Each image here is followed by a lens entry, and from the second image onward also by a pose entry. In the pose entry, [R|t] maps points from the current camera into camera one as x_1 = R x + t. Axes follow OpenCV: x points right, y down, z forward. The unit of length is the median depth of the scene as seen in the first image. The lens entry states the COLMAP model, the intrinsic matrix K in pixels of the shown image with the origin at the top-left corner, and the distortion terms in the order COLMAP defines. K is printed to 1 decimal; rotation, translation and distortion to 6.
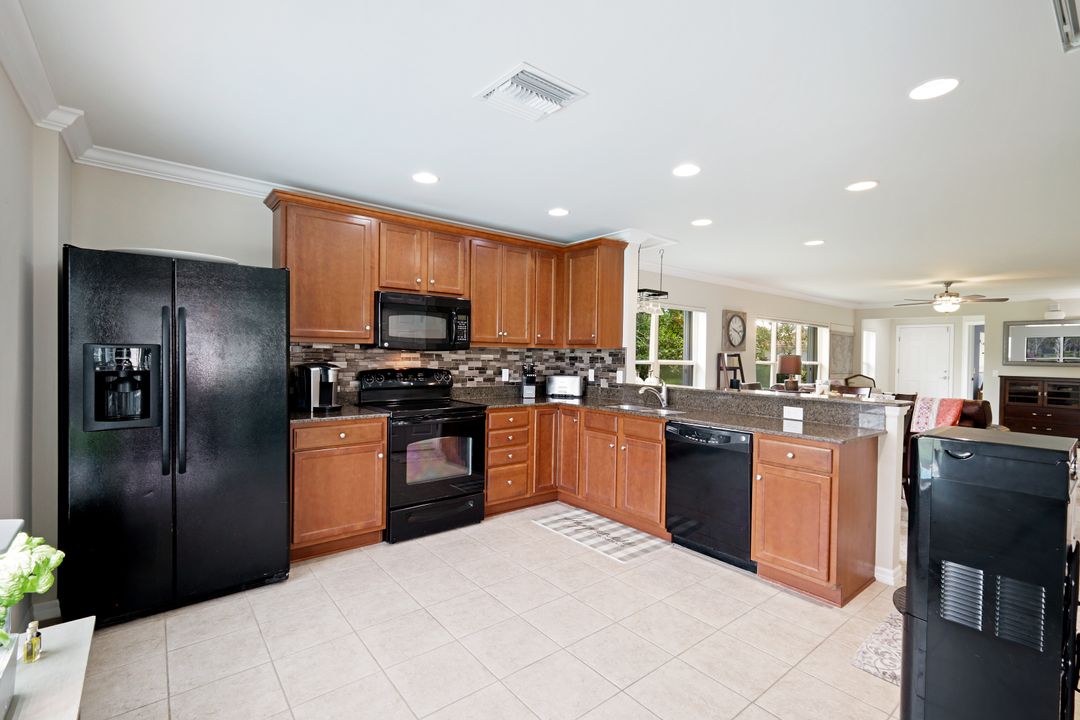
lens RADIAL K [[485.5, 0, 538.1], [0, 485.5, 358.7], [0, 0, 1]] dist [0.000607, 0.000338]
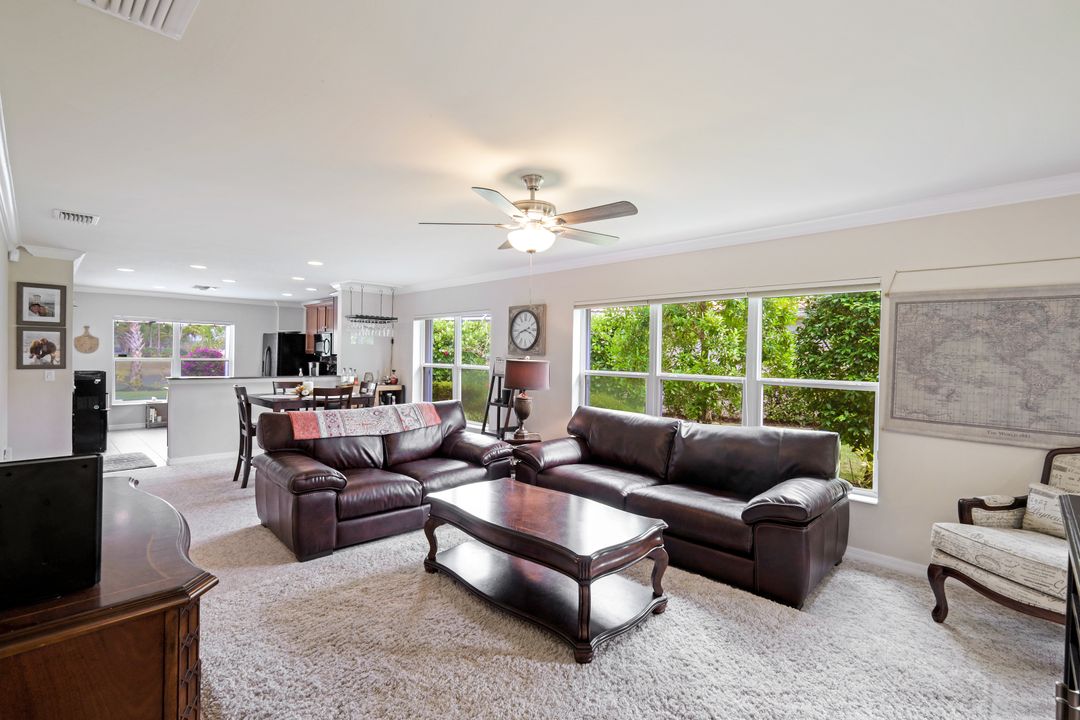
lens RADIAL K [[485.5, 0, 538.1], [0, 485.5, 358.7], [0, 0, 1]] dist [0.000607, 0.000338]
pose [[0.129584, -0.010400, -0.991514, 1.242922], [-0.027248, 0.999530, -0.014046, 0.000361], [0.991194, 0.028837, 0.129240, 0.951018]]
